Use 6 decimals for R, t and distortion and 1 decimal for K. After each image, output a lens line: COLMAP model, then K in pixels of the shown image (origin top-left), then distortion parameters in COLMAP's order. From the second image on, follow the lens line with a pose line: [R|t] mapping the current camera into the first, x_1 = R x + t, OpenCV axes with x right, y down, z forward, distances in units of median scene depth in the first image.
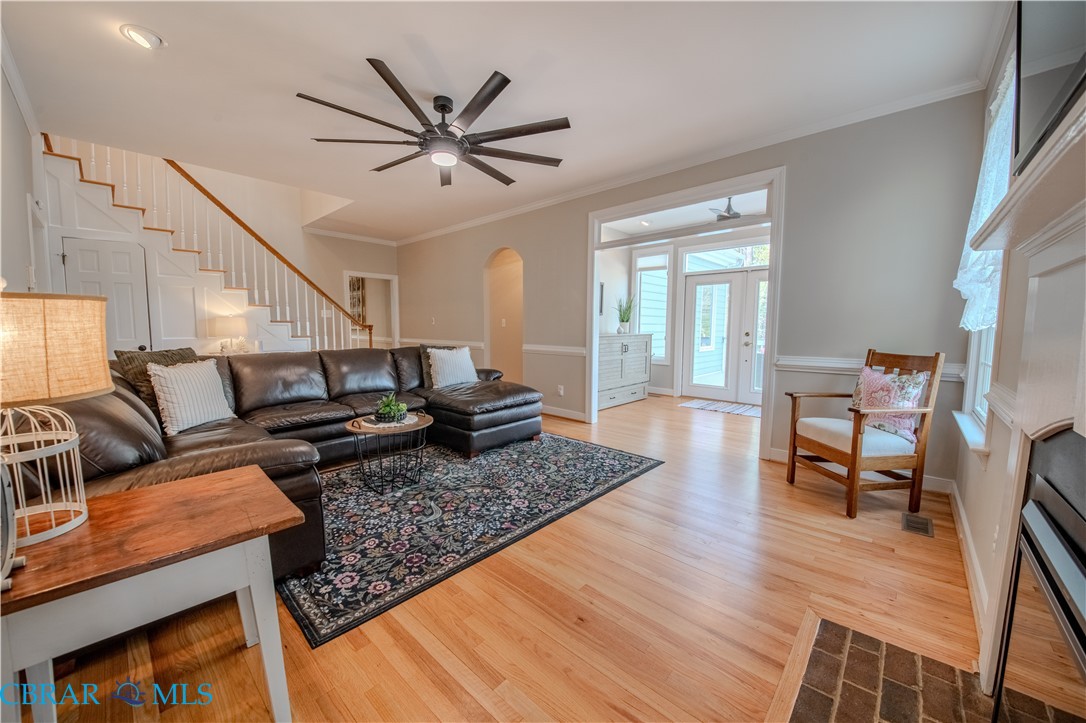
lens RADIAL K [[389.4, 0, 548.6], [0, 389.4, 362.1], [0, 0, 1]] dist [-0.017064, 0.000237]
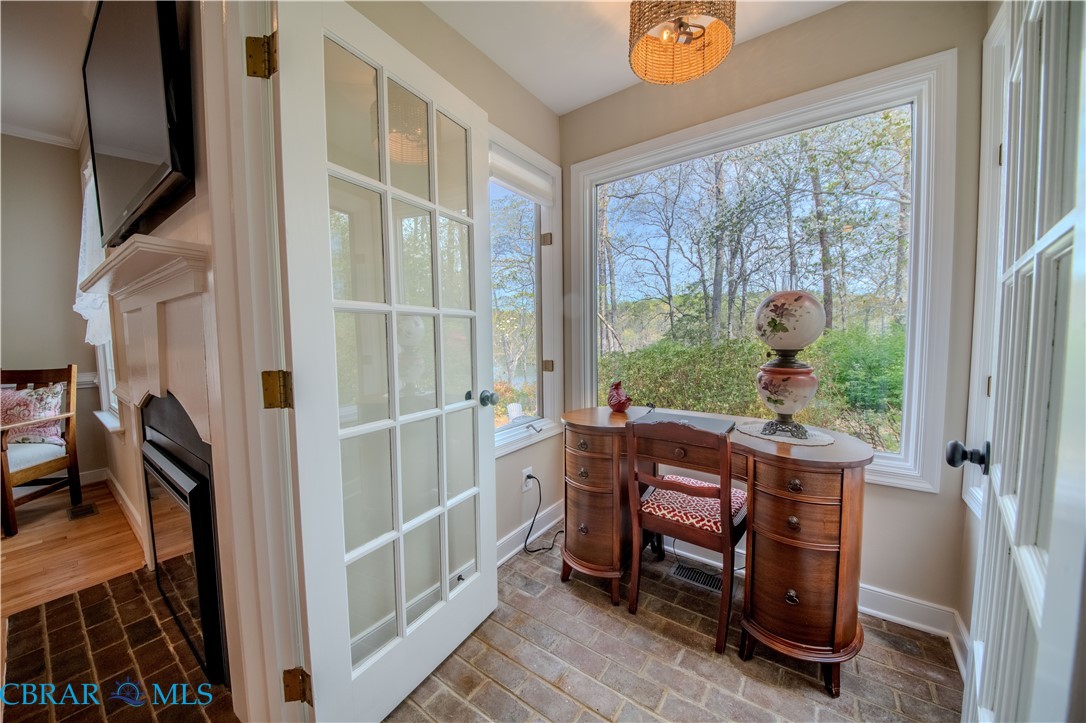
lens RADIAL K [[389.4, 0, 546.6], [0, 389.4, 357.9], [0, 0, 1]] dist [-0.017064, 0.000237]
pose [[-0.125272, -0.071295, 0.989557, -0.322328], [0.107919, 0.990517, 0.085026, 0.013286], [-0.986236, 0.117443, -0.116390, -0.317248]]
